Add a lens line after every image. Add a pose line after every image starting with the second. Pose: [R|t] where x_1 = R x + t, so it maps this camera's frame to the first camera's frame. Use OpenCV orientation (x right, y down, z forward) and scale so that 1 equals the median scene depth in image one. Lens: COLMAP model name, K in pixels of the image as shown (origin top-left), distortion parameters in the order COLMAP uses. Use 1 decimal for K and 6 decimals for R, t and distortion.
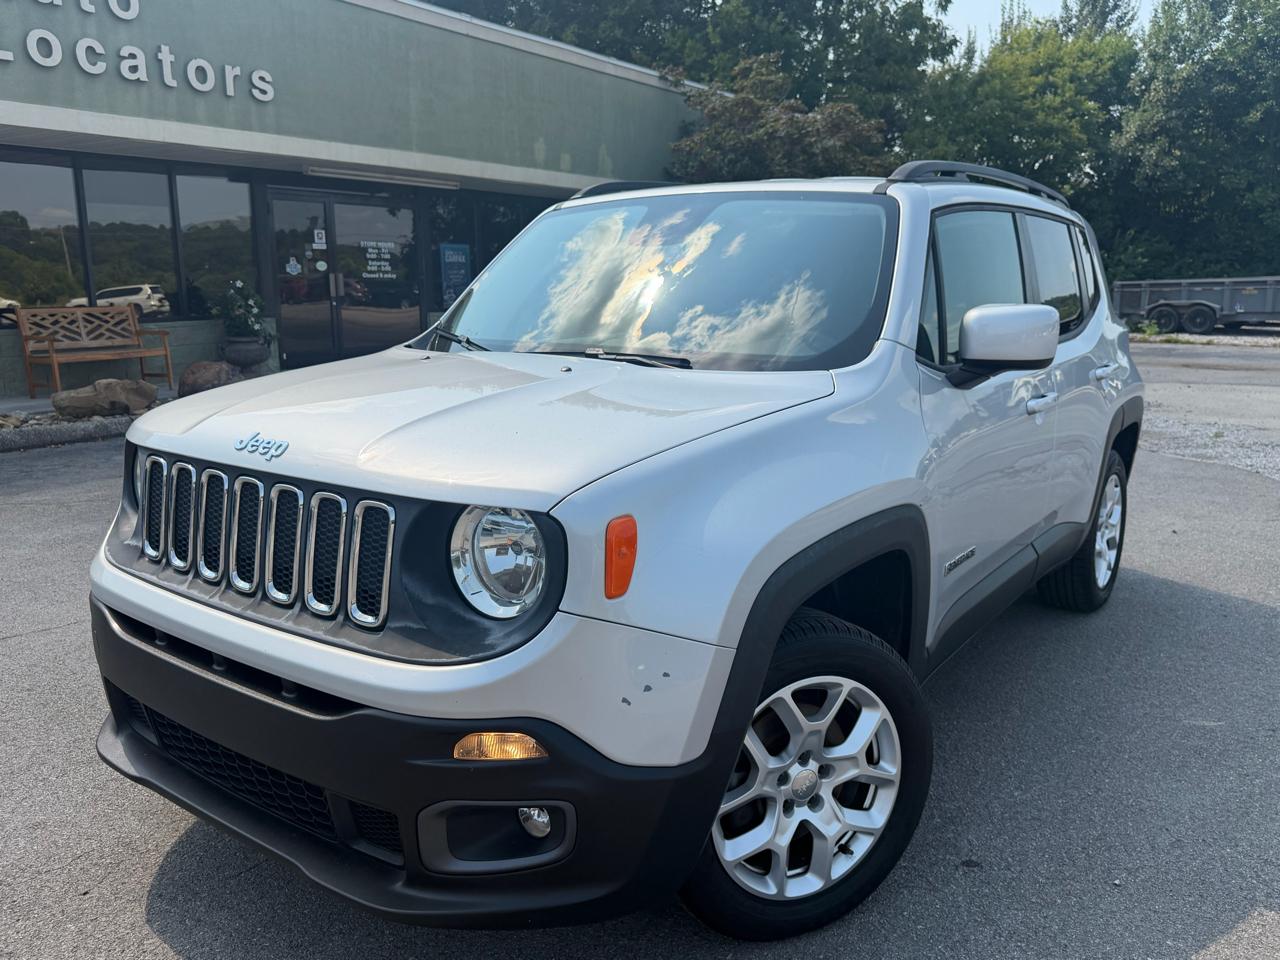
lens RADIAL K [[990.6, 0, 636.1], [0, 990.6, 488.5], [0, 0, 1]] dist [-0.003698, -0.004201]
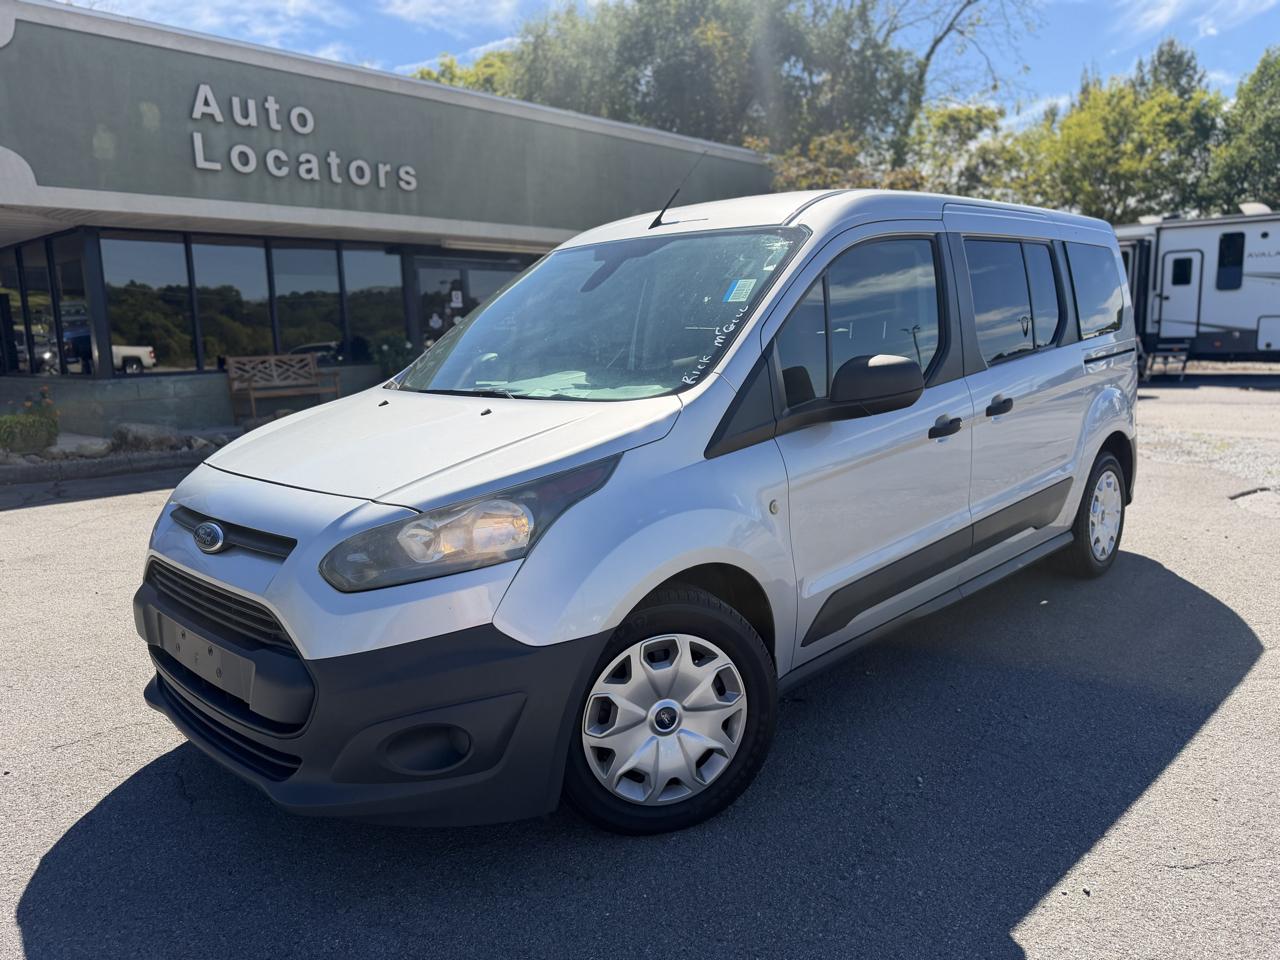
lens RADIAL K [[899.1, 0, 645.8], [0, 899.1, 473.0], [0, 0, 1]] dist [-0.004728, -0.000857]
pose [[0.992201, -0.007562, -0.124416, 0.053522], [0.001478, 0.998801, -0.048923, 0.020648], [0.124637, 0.048357, 0.991023, -0.066469]]
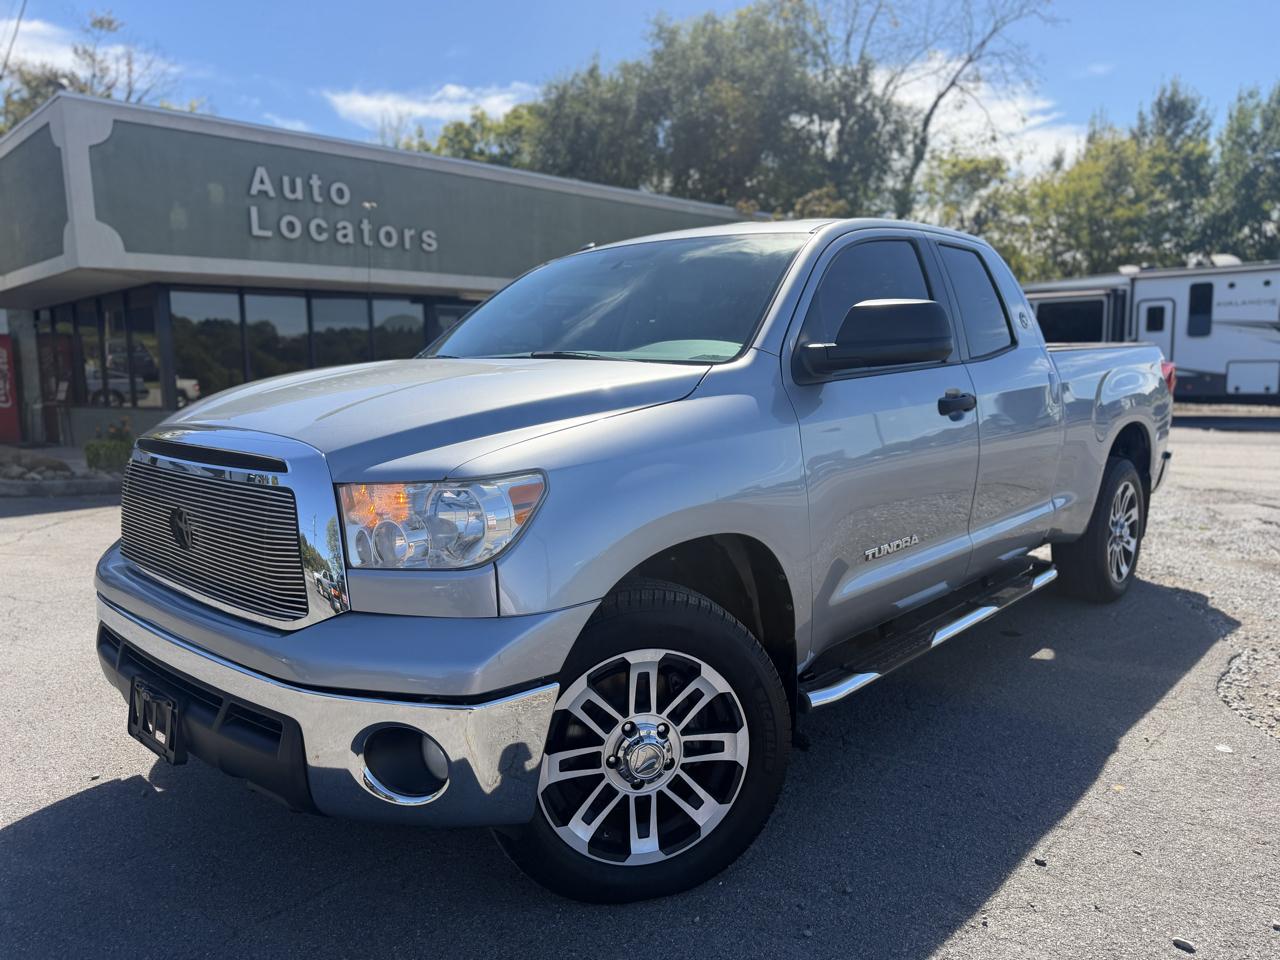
lens RADIAL K [[891.7, 0, 634.0], [0, 891.7, 480.2], [0, 0, 1]] dist [0.019108, -0.038316]
pose [[0.986126, 0.001047, -0.165998, 0.119899], [-0.014533, 0.996685, -0.080049, 0.040333], [0.165364, 0.081351, 0.982872, -0.187160]]
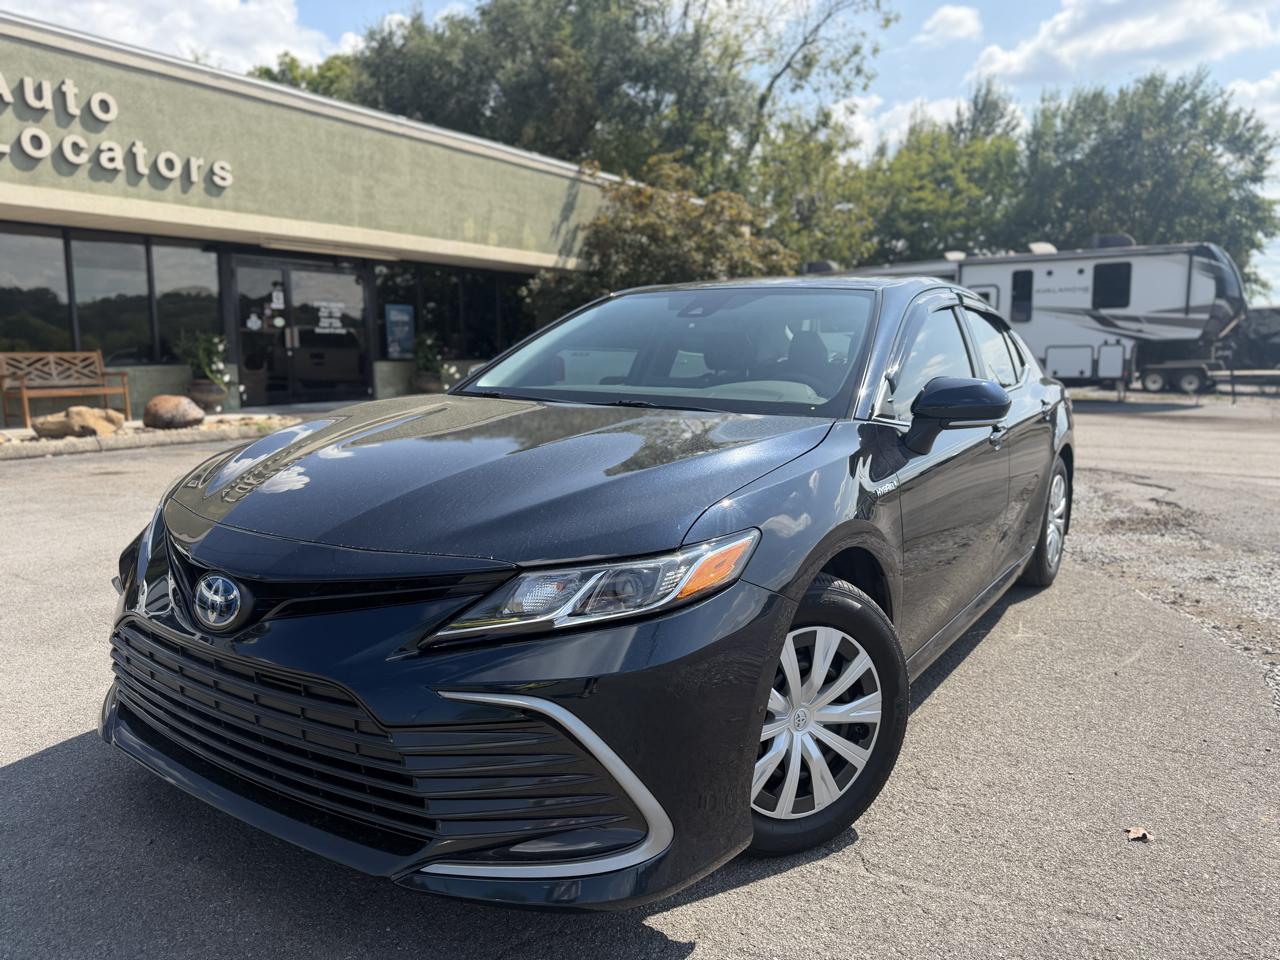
lens RADIAL K [[902.5, 0, 640.0], [0, 902.5, 480.0], [0, 0, 1]] dist [-0.007501, -0.002723]
pose [[0.999590, -0.002301, 0.028551, 0.089738], [0.004089, 0.998022, -0.062726, 0.036518], [-0.028350, 0.062817, 0.997622, -0.086184]]
